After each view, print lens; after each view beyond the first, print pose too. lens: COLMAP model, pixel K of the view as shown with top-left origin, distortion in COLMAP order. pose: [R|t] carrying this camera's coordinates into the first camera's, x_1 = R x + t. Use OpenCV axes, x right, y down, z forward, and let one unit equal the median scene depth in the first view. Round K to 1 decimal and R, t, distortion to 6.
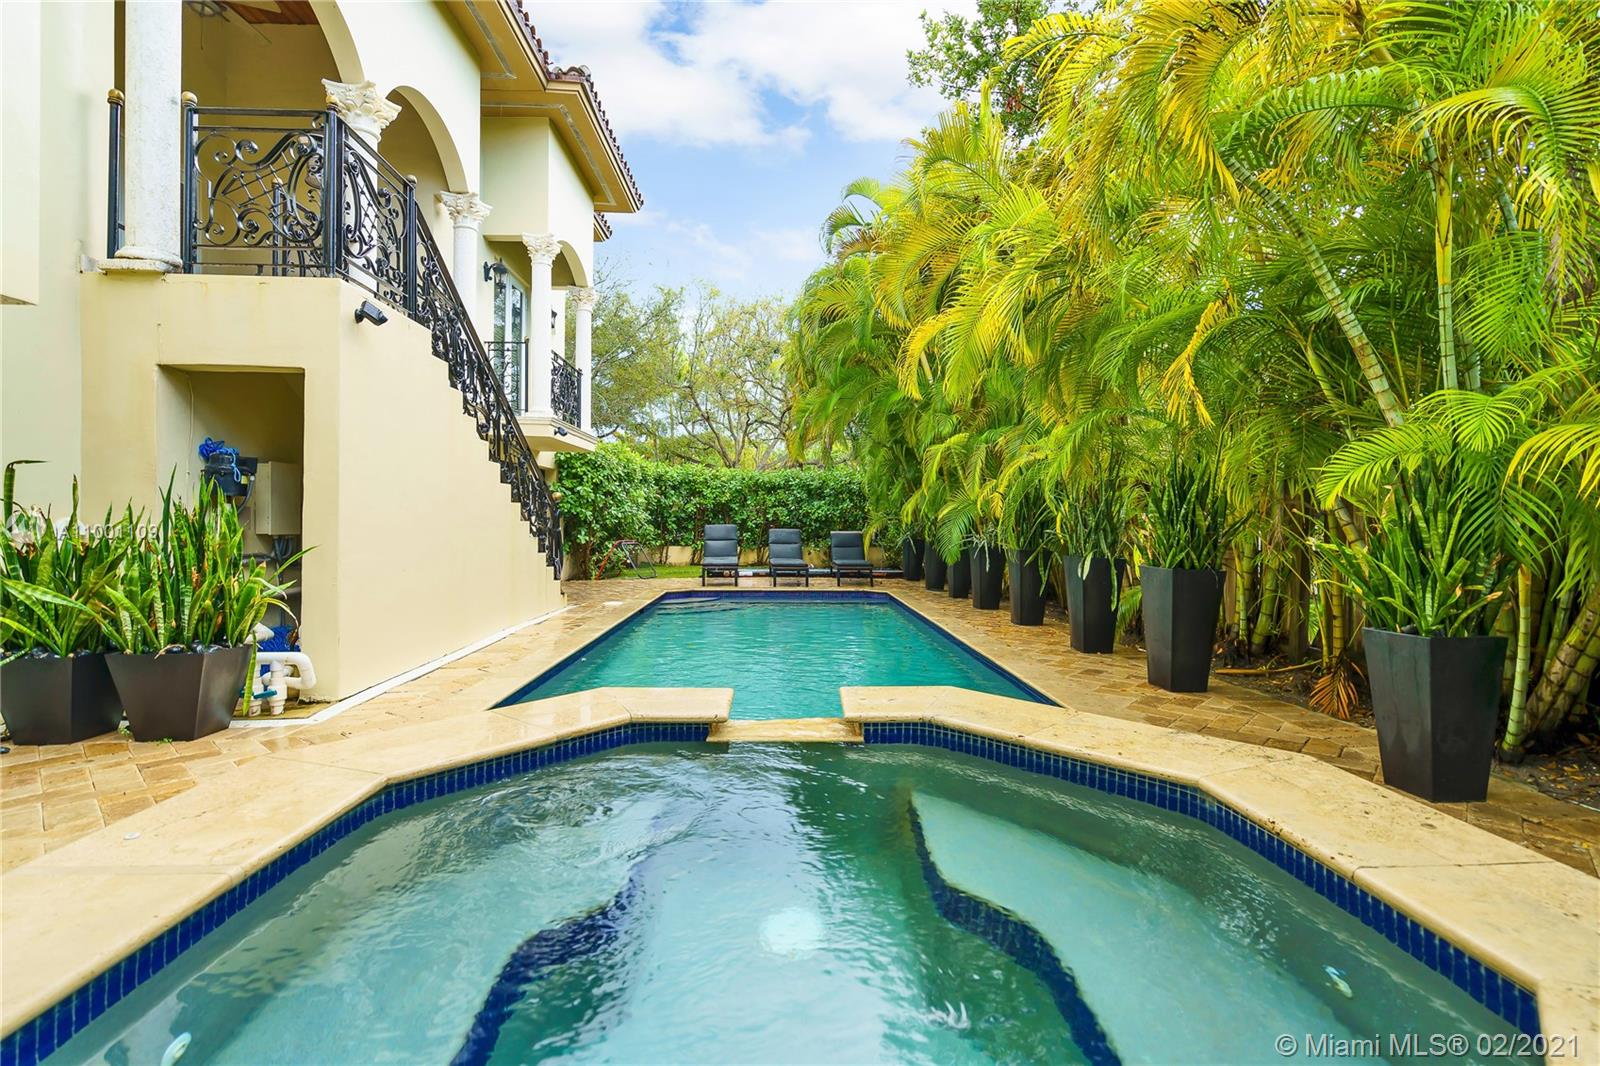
lens RADIAL K [[732.4, 0, 800.0], [0, 732.4, 533.0], [0, 0, 1]] dist [-0.011321, 0.000400]
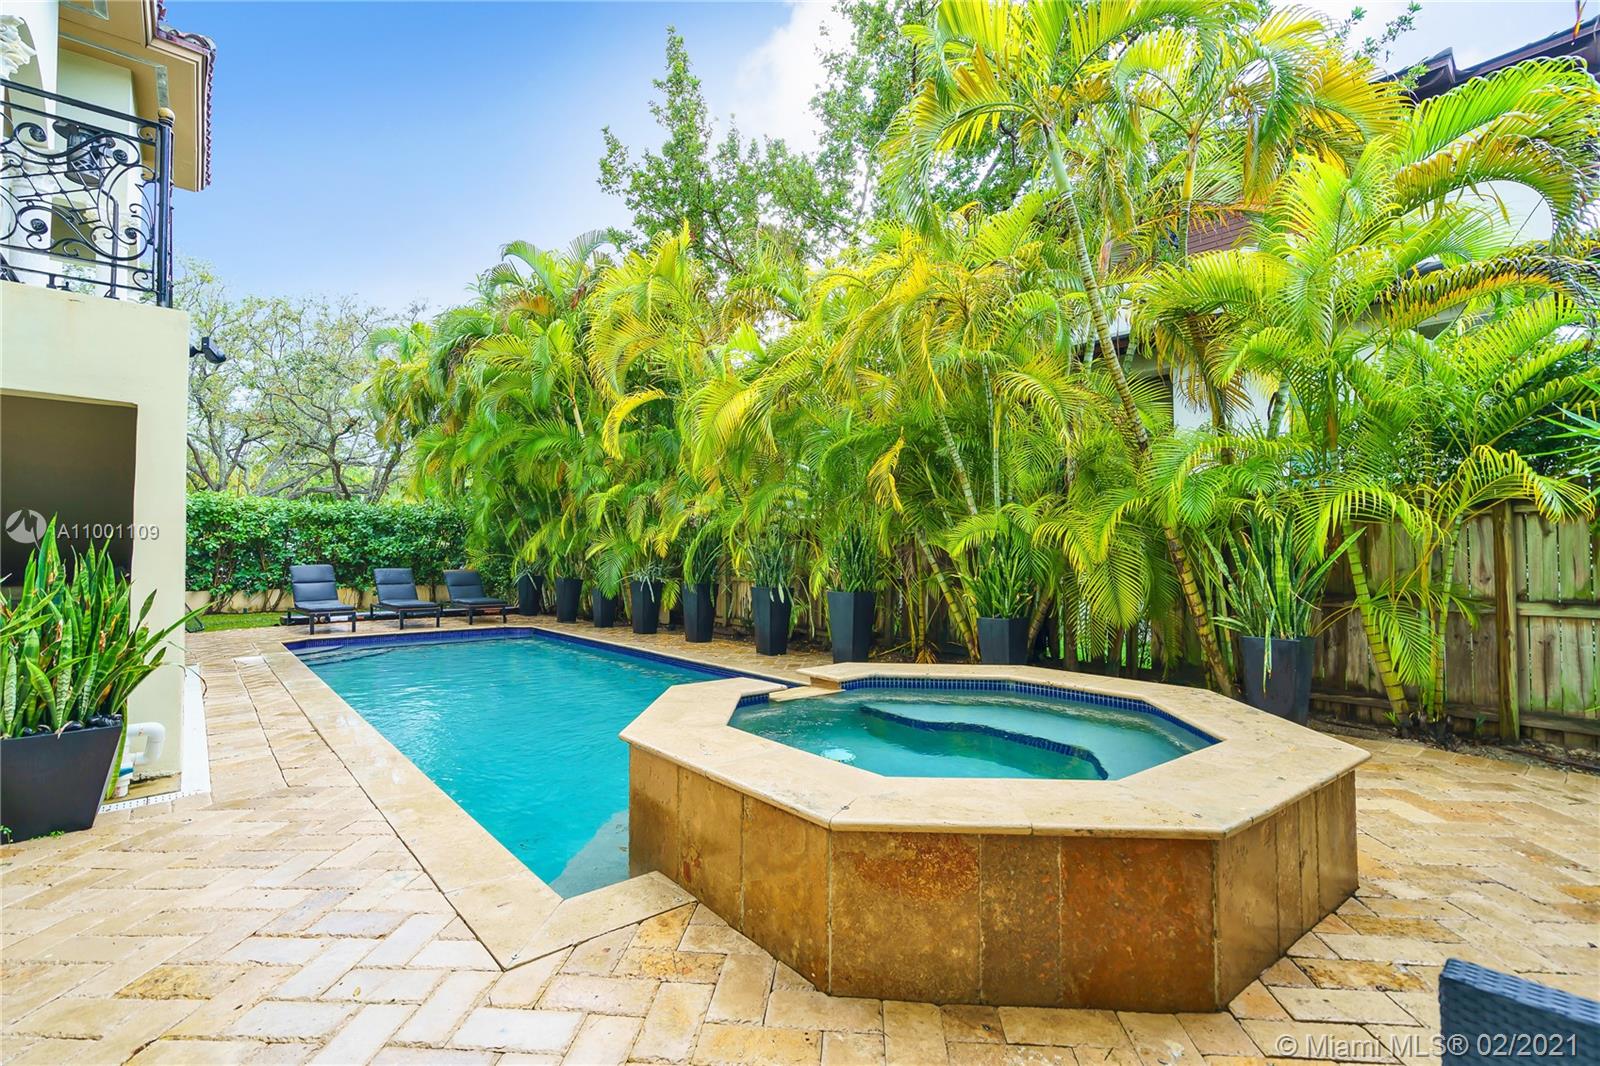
lens RADIAL K [[735.2, 0, 800.0], [0, 735.2, 533.0], [0, 0, 1]] dist [0.001190, 0.000383]
pose [[0.789804, 0.011752, 0.613247, -0.290118], [0.015039, 0.999145, -0.038515, -0.010381], [-0.613175, 0.039641, 0.788952, -0.103084]]
